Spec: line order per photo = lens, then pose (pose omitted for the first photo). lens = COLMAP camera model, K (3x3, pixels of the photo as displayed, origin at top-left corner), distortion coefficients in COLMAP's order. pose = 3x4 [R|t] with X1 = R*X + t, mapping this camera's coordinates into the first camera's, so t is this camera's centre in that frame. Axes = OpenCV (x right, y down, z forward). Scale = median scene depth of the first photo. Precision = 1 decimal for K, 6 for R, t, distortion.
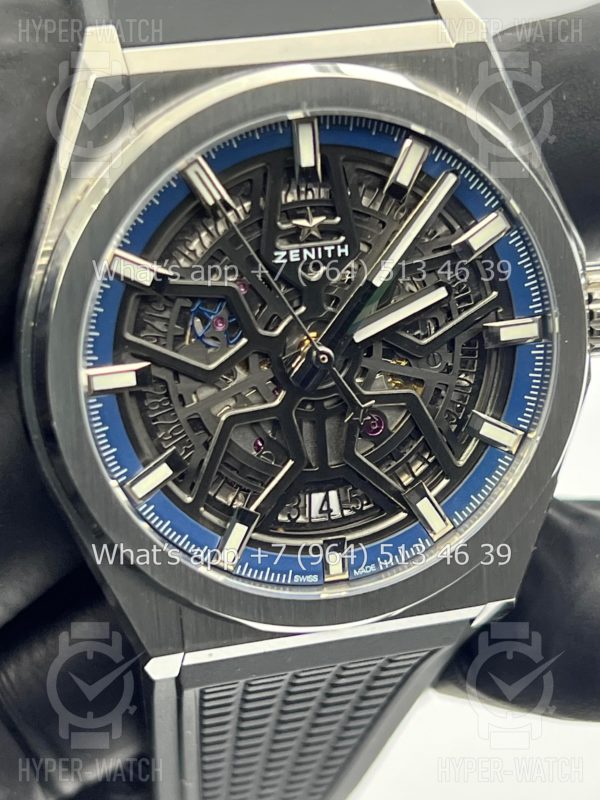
lens RADIAL K [[1879.9, 0, 296.4], [0, 1879.9, 396.4], [0, 0, 1]] dist [0.274192, 0.000000]
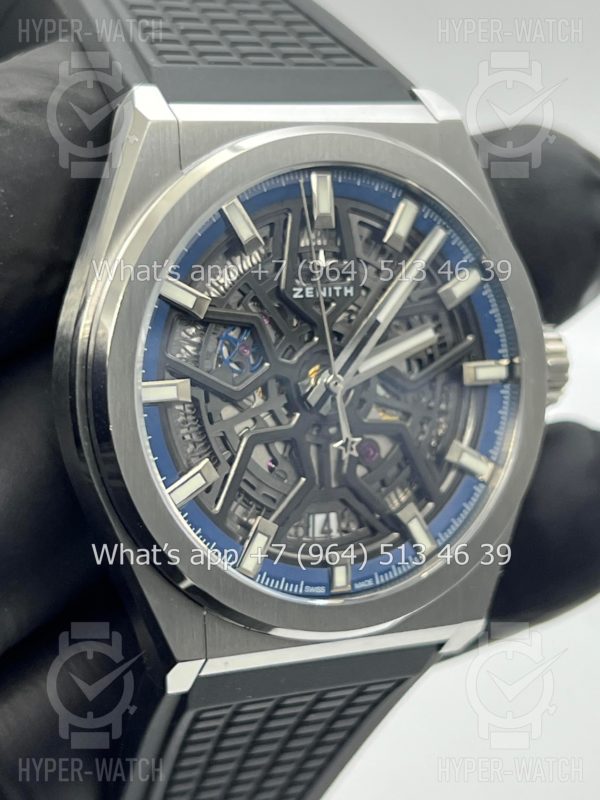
lens RADIAL K [[1879.9, 0, 299.0], [0, 1879.9, 401.1], [0, 0, 1]] dist [0.274192, 0.000000]
pose [[0.975876, 0.018661, 0.217528, -0.247177], [0.021045, 0.983661, -0.178796, 0.187420], [-0.217310, 0.179060, 0.959538, -0.064474]]
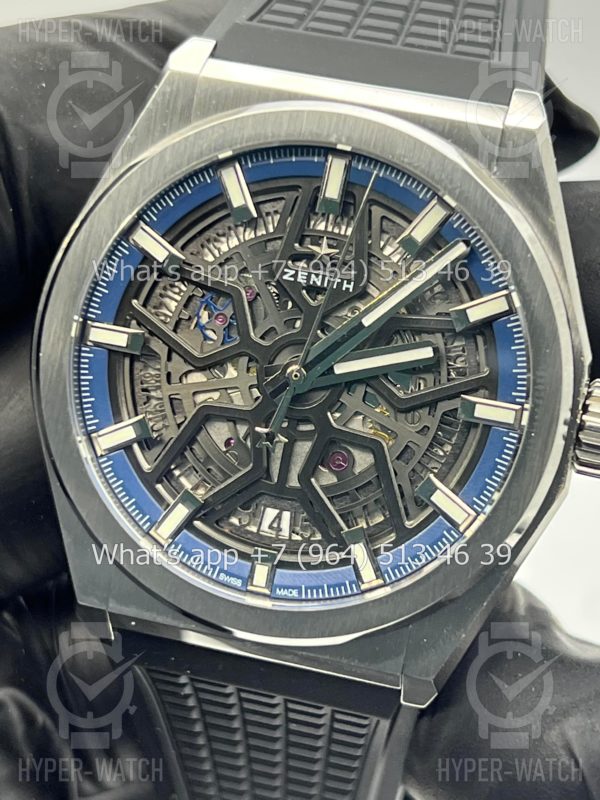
lens RADIAL K [[1879.9, 0, 296.1], [0, 1879.9, 395.4], [0, 0, 1]] dist [0.274192, 0.000000]
pose [[0.878053, 0.266926, -0.397207, 0.431893], [-0.328383, 0.939821, -0.094347, 0.088825], [0.348120, 0.213278, 0.912866, 0.039096]]
